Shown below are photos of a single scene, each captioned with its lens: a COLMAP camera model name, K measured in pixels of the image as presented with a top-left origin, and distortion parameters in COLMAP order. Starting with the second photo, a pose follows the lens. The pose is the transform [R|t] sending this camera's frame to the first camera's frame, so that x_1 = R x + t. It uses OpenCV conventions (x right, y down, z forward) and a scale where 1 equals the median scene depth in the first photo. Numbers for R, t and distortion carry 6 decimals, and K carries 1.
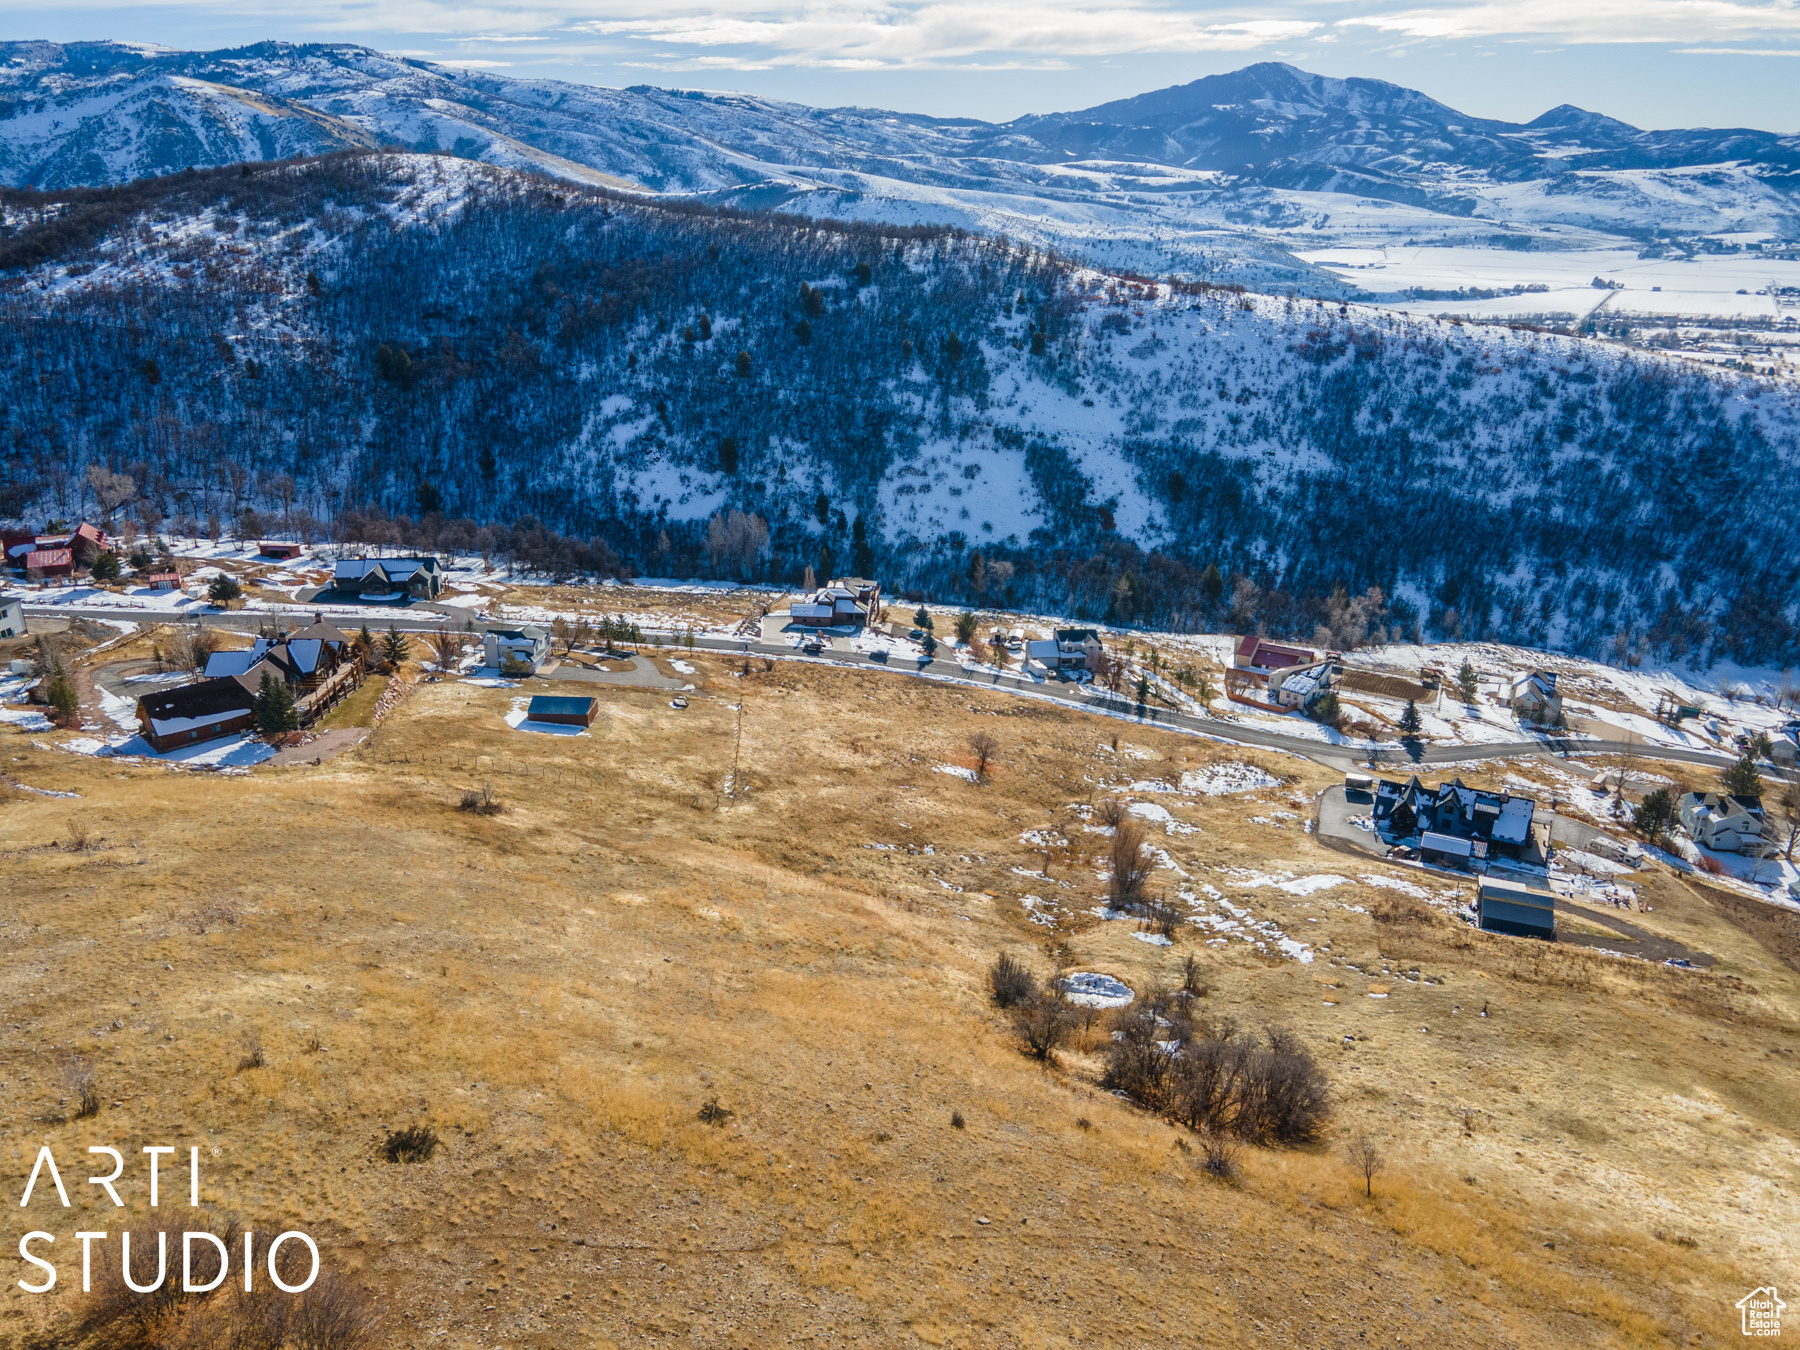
lens RADIAL K [[1301.6, 0, 900.0], [0, 1301.6, 675.0], [0, 0, 1]] dist [0.045805, 0.031307]
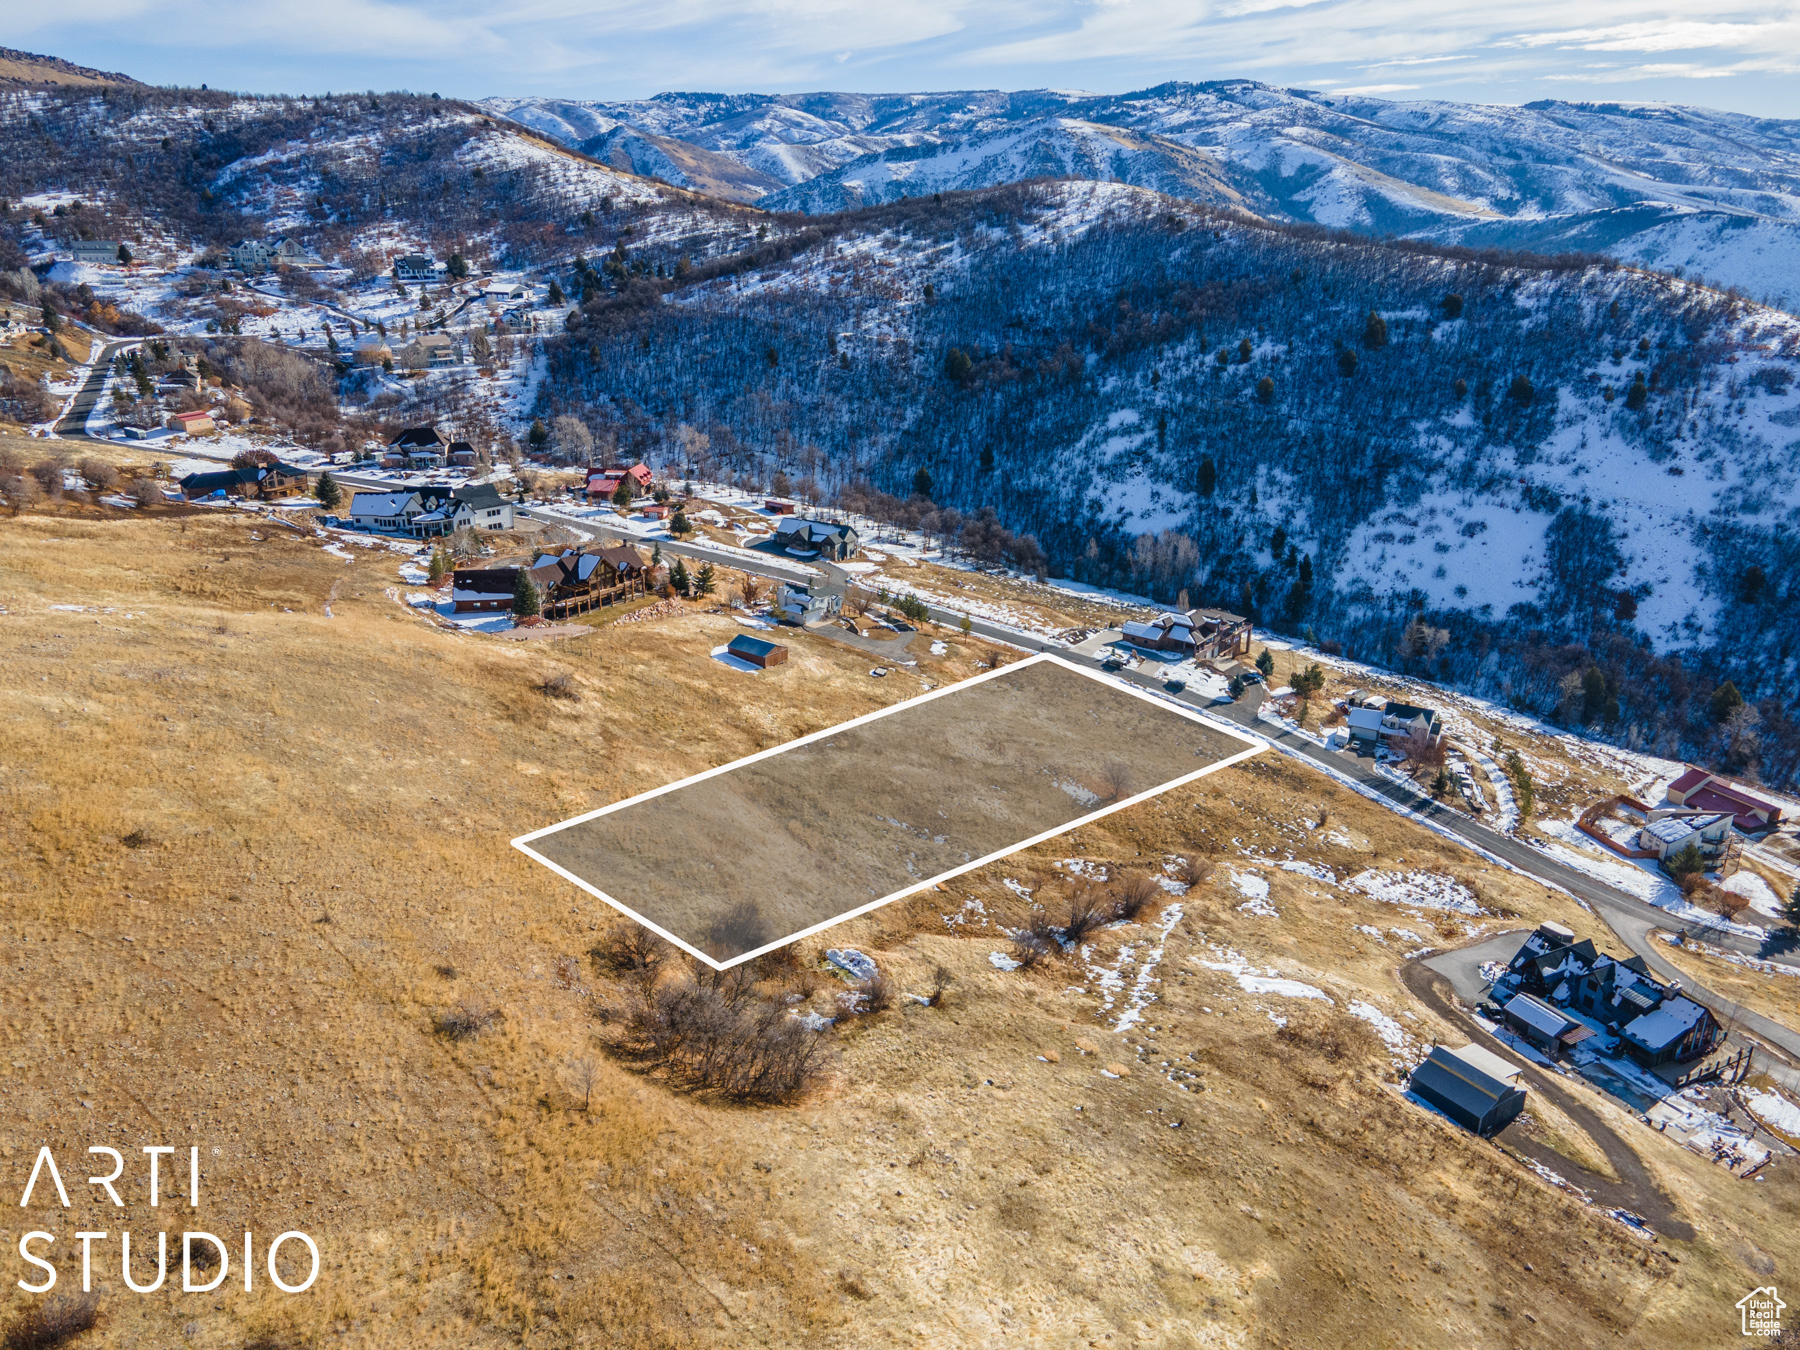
lens RADIAL K [[1319.2, 0, 900.0], [0, 1319.2, 675.0], [0, 0, 1]] dist [0.030478, 0.021160]
pose [[0.823421, 0.201380, -0.530495, 0.226799], [-0.211622, 0.976441, 0.042190, -0.013904], [0.526493, 0.077524, 0.846638, 0.032678]]
